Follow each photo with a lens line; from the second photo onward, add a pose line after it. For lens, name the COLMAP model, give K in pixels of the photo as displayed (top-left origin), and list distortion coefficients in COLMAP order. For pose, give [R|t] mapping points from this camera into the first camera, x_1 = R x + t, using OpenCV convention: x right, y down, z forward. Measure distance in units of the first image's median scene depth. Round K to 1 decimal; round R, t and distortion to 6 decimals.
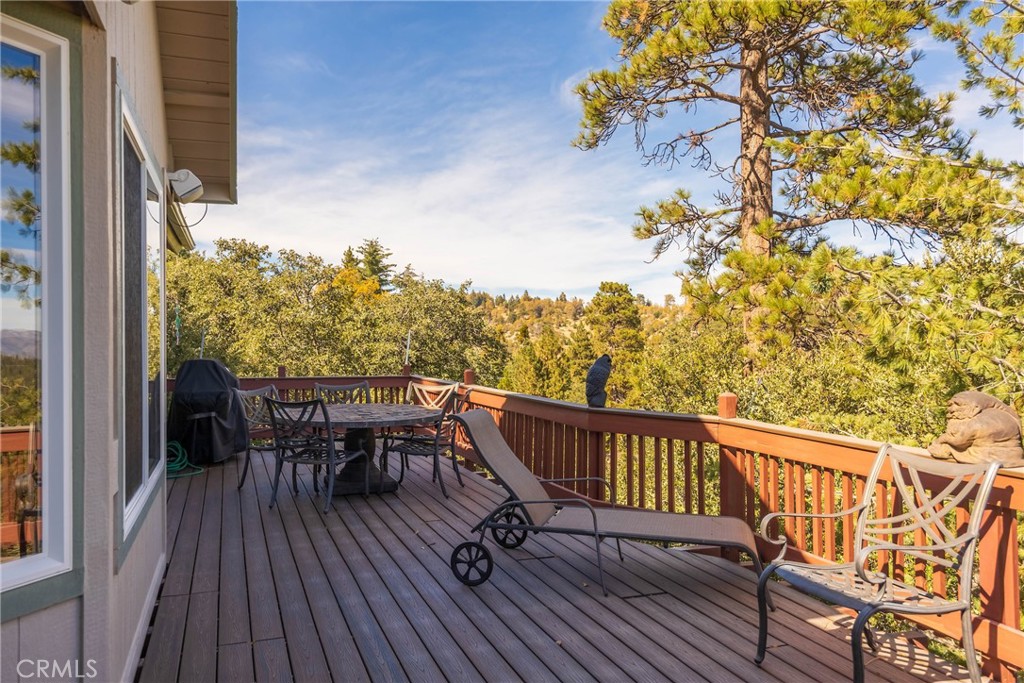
lens RADIAL K [[794.0, 0, 513.9], [0, 794.0, 341.1], [0, 0, 1]] dist [-0.000035, 0.010911]
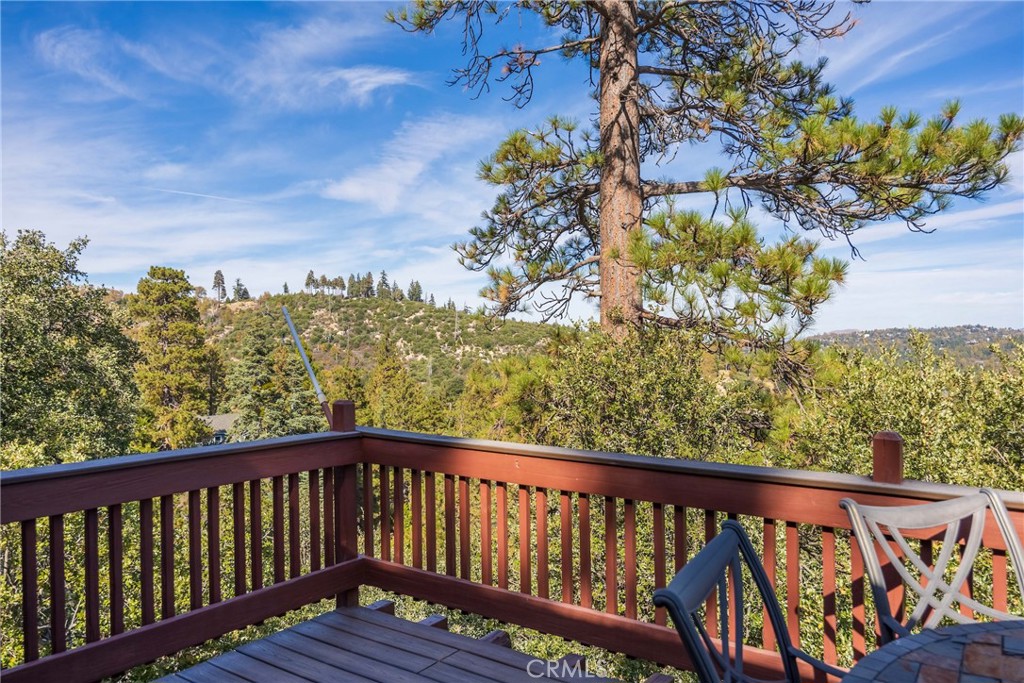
lens RADIAL K [[794.0, 0, 512.1], [0, 794.0, 342.1], [0, 0, 1]] dist [-0.000035, 0.010911]
pose [[0.826300, 0.013243, 0.563075, -0.090282], [-0.015250, 0.999883, -0.001137, 0.001757], [-0.563024, -0.007647, 0.826405, 0.200360]]
